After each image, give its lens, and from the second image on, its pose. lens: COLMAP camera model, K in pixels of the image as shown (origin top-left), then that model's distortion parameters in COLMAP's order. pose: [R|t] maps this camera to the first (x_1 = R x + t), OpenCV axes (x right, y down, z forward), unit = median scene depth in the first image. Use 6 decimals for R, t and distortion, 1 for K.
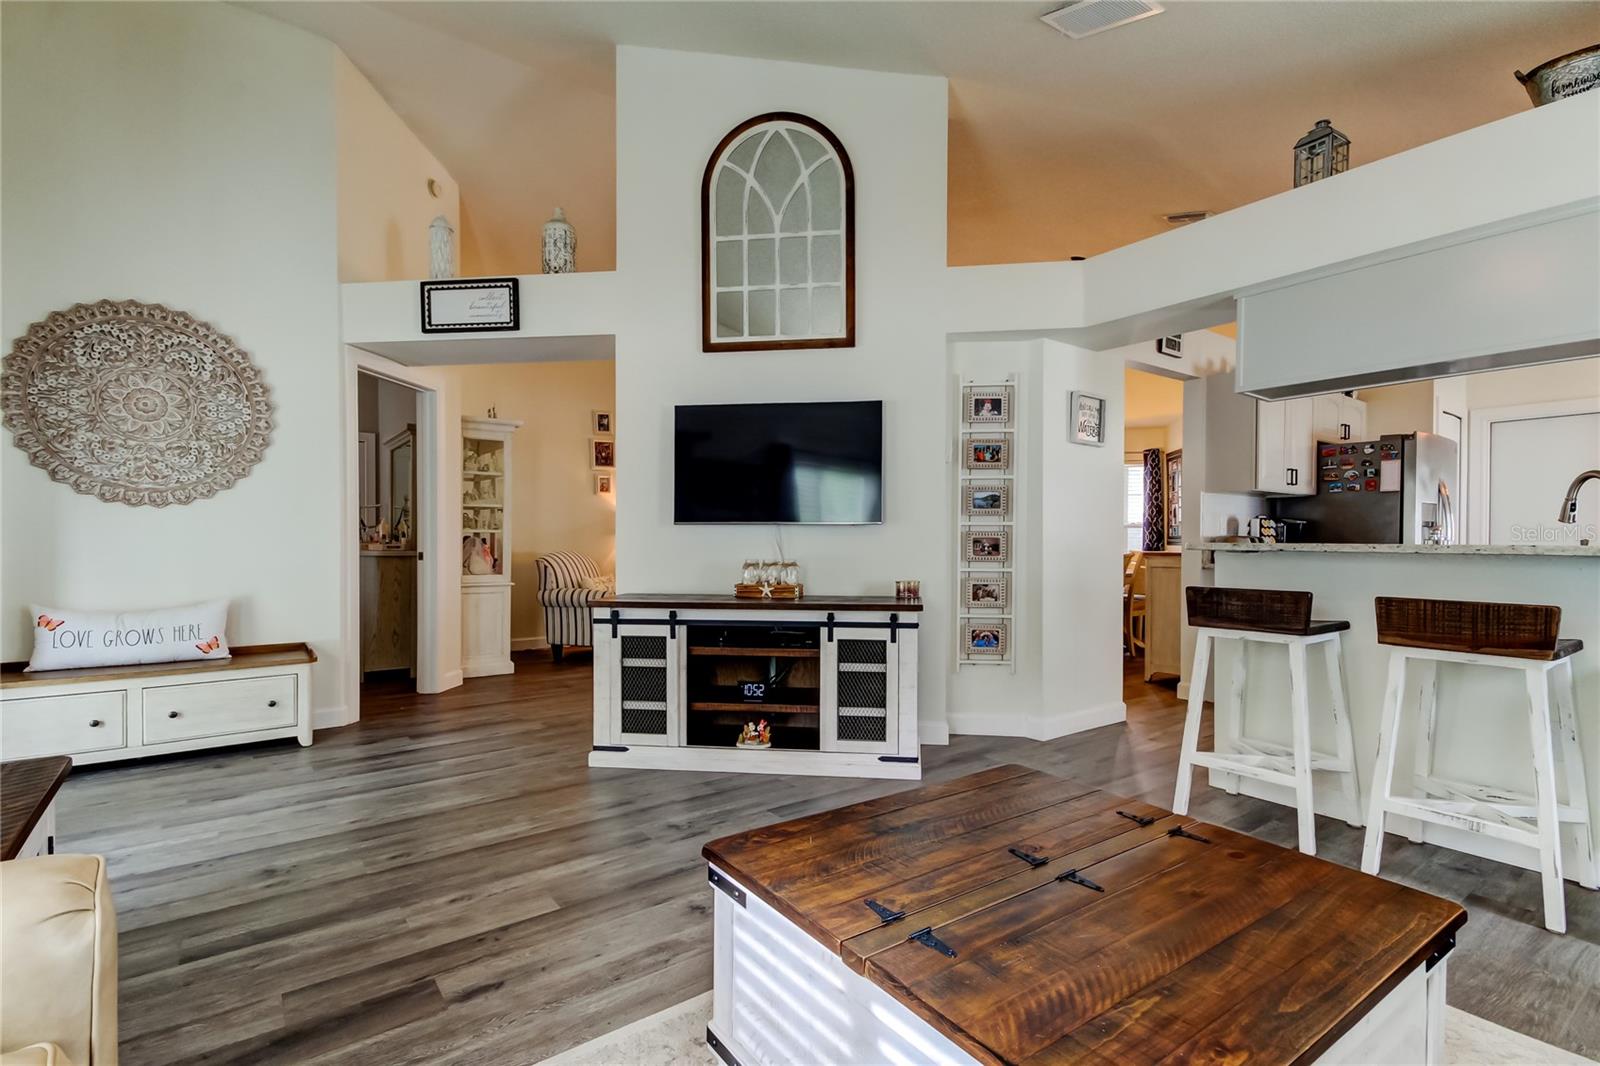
lens RADIAL K [[756.4, 0, 820.5], [0, 756.4, 552.5], [0, 0, 1]] dist [0.023496, -0.006131]
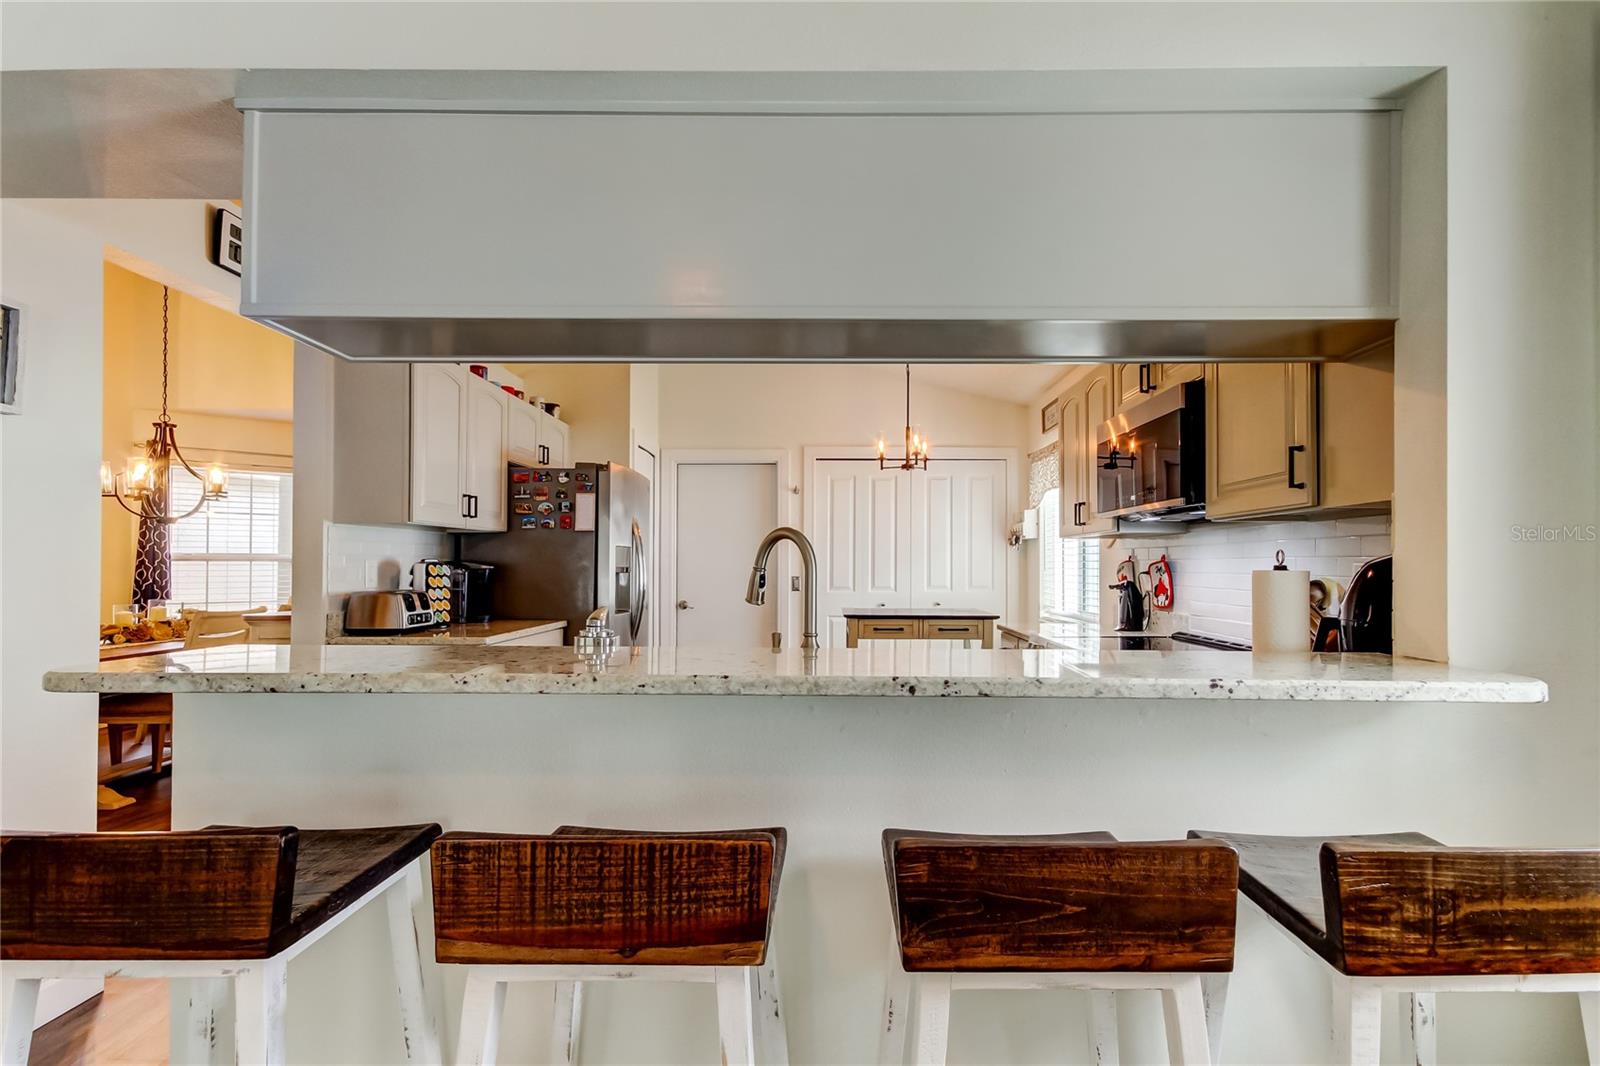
lens RADIAL K [[756.4, 0, 814.0], [0, 756.4, 545.4], [0, 0, 1]] dist [0.023496, -0.006131]
pose [[0.632023, 0.015581, 0.774793, 0.349014], [0.011230, 0.999509, -0.029261, -0.048936], [-0.774869, 0.027194, 0.631537, 0.385176]]
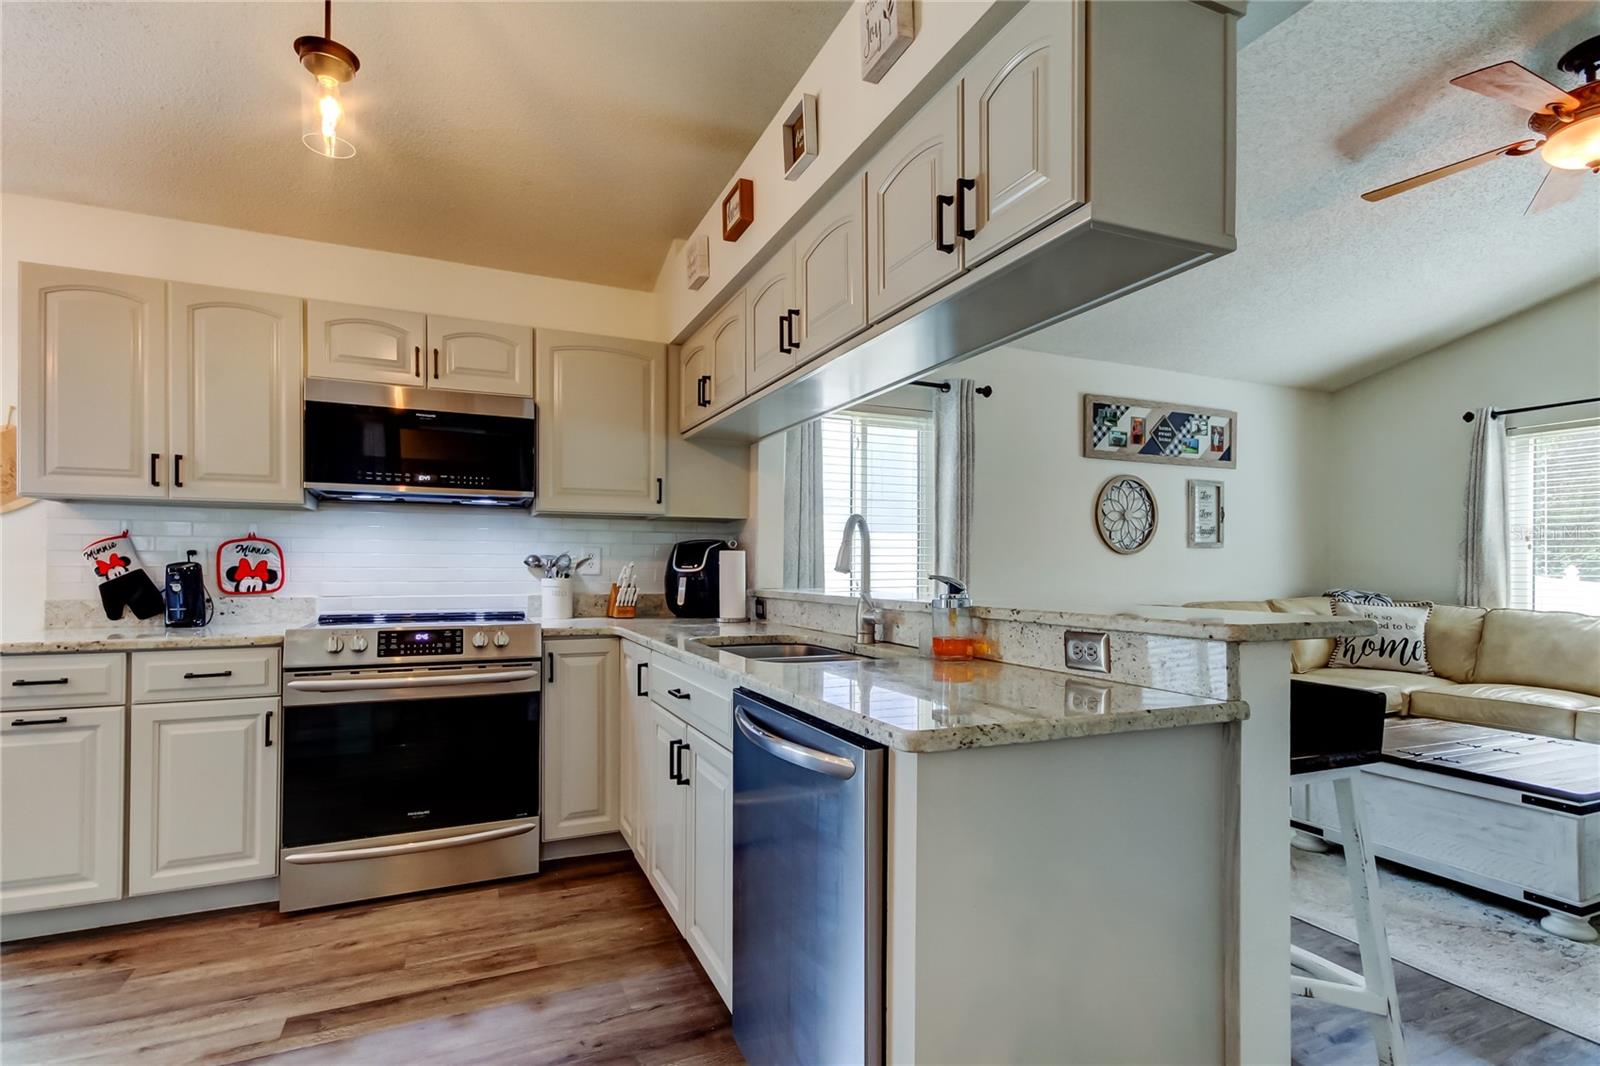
lens RADIAL K [[756.4, 0, 808.8], [0, 756.4, 565.8], [0, 0, 1]] dist [0.023496, -0.006131]
pose [[-0.969668, -0.008340, 0.244285, 0.551862], [-0.005312, 0.999901, 0.013051, -0.038621], [-0.244369, 0.011358, -0.969616, 1.200018]]
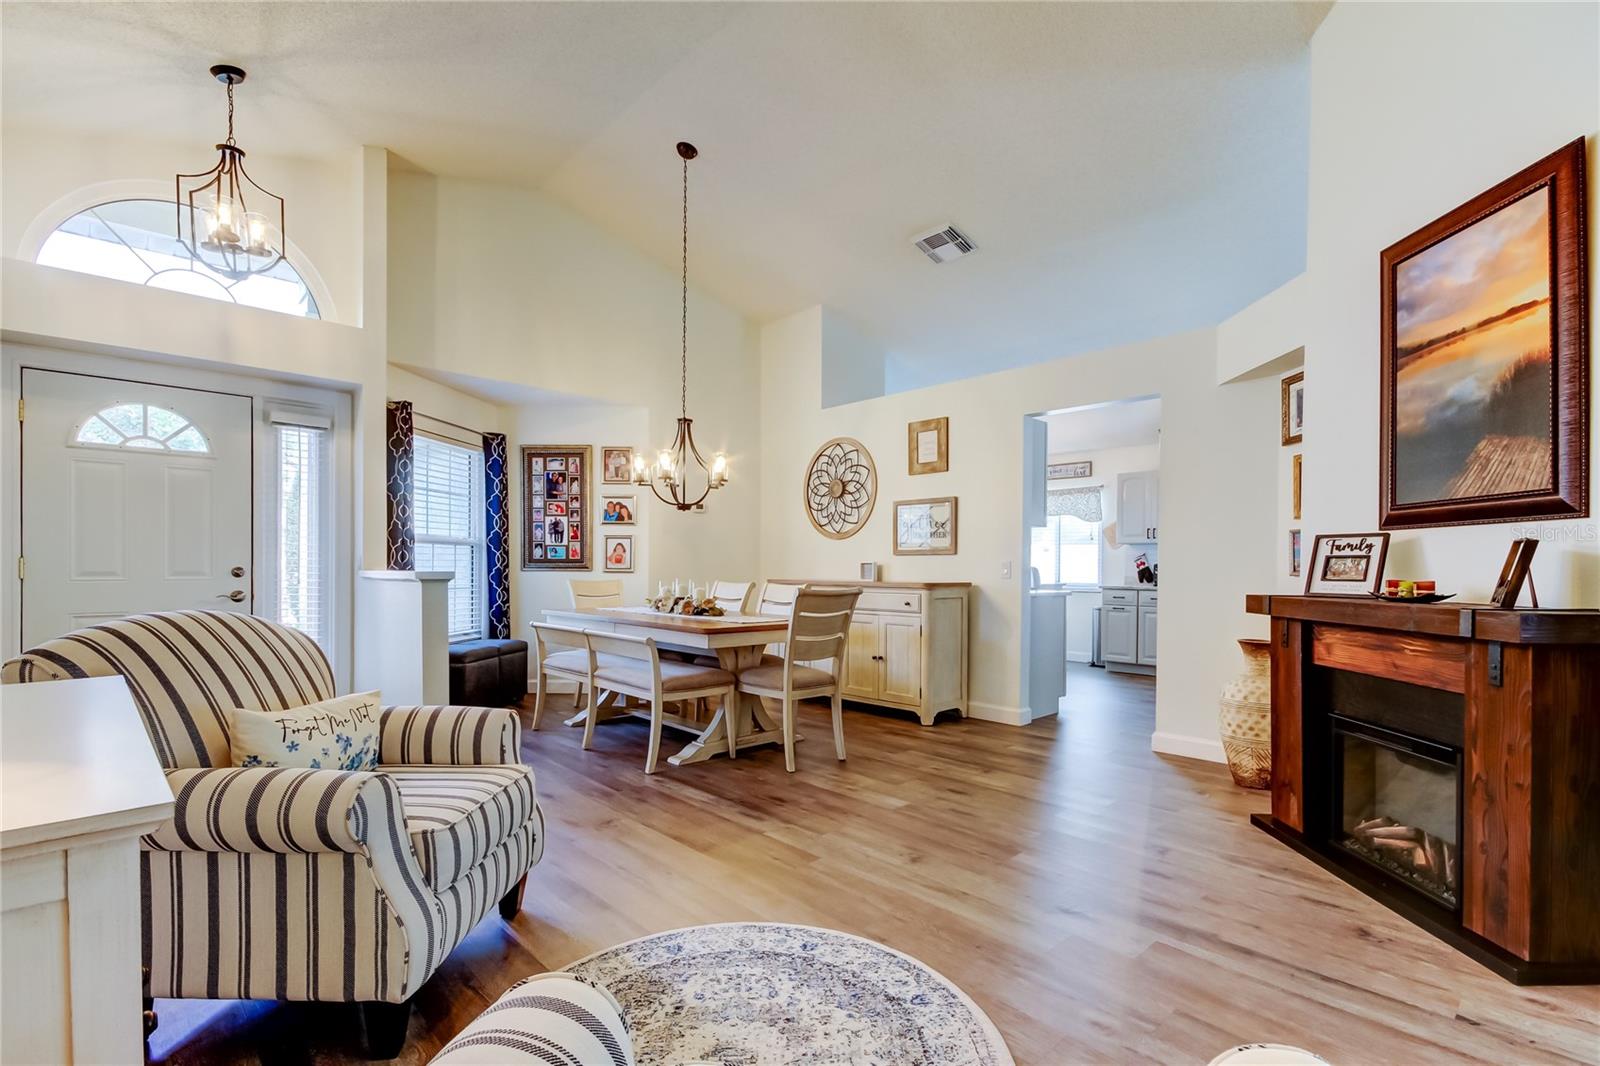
lens RADIAL K [[756.4, 0, 833.1], [0, 756.4, 563.5], [0, 0, 1]] dist [0.023496, -0.006131]
pose [[-0.092721, -0.002018, 0.995690, -0.650065], [0.007027, 0.999972, 0.002681, -0.039668], [-0.995667, 0.007245, -0.092704, 1.774068]]
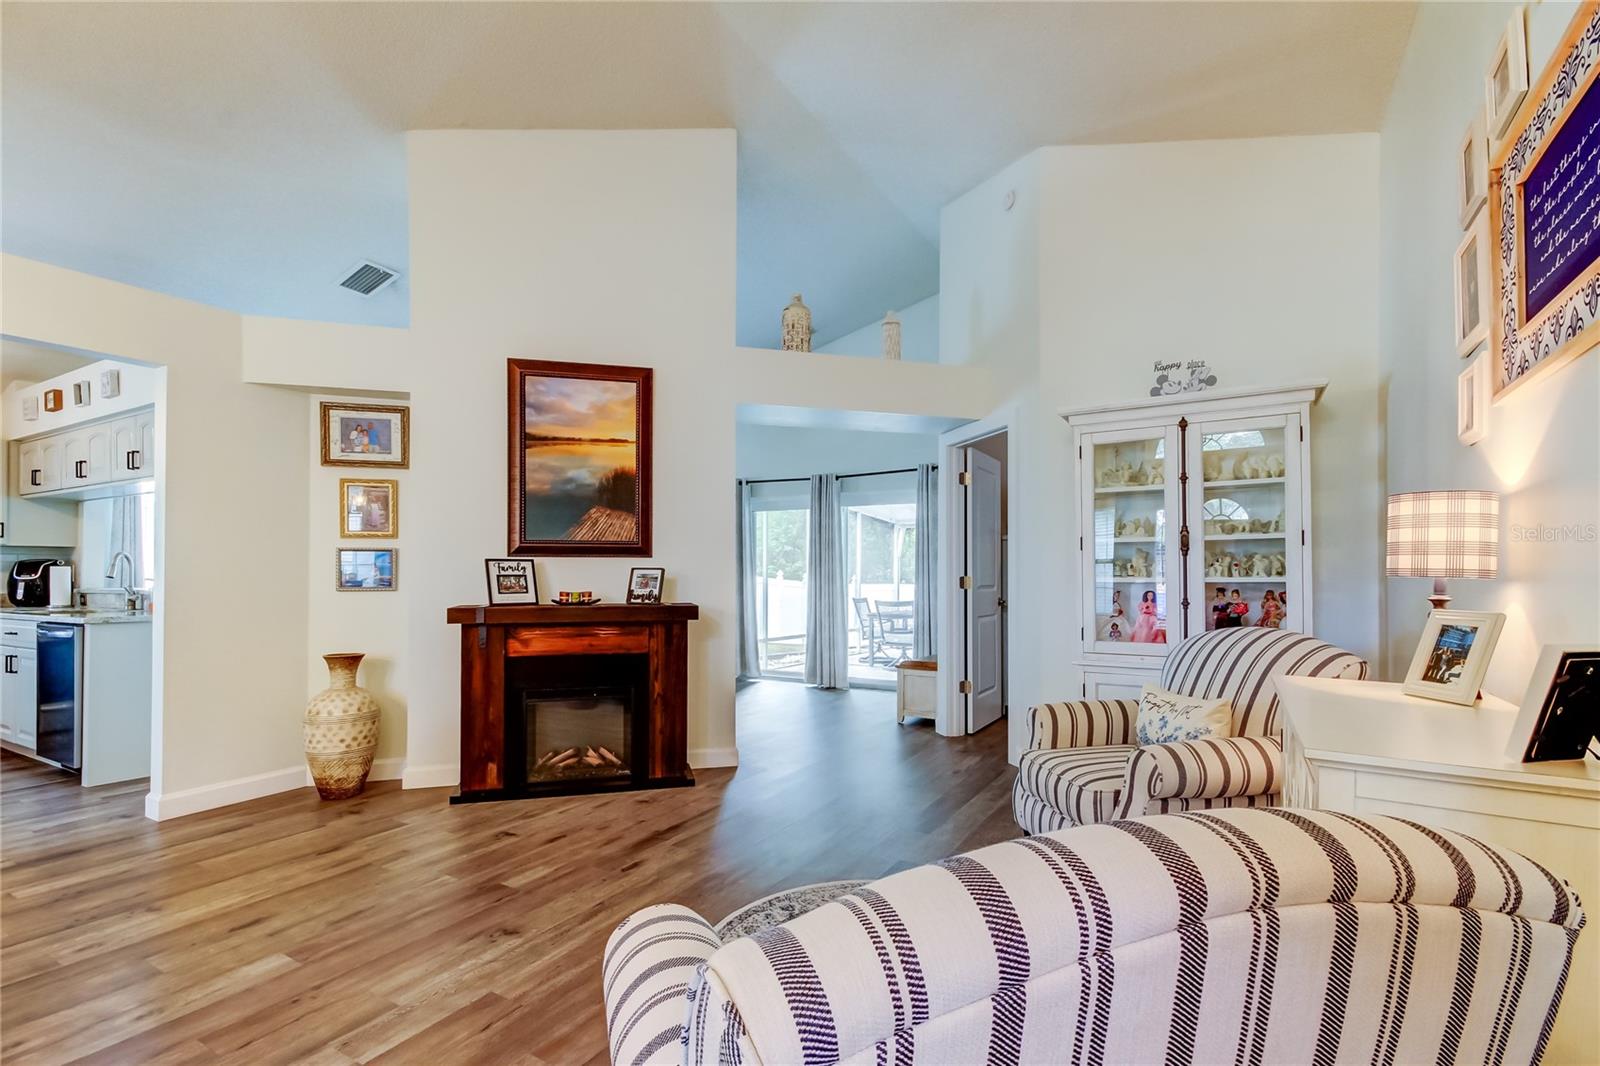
lens RADIAL K [[756.4, 0, 800.0], [0, 756.4, 560.3], [0, 0, 1]] dist [0.023496, -0.006131]
pose [[-0.935618, -0.009931, -0.352875, 0.035925], [-0.008247, 0.999946, -0.006274, -0.058123], [0.352918, -0.002960, -0.935649, 2.285419]]
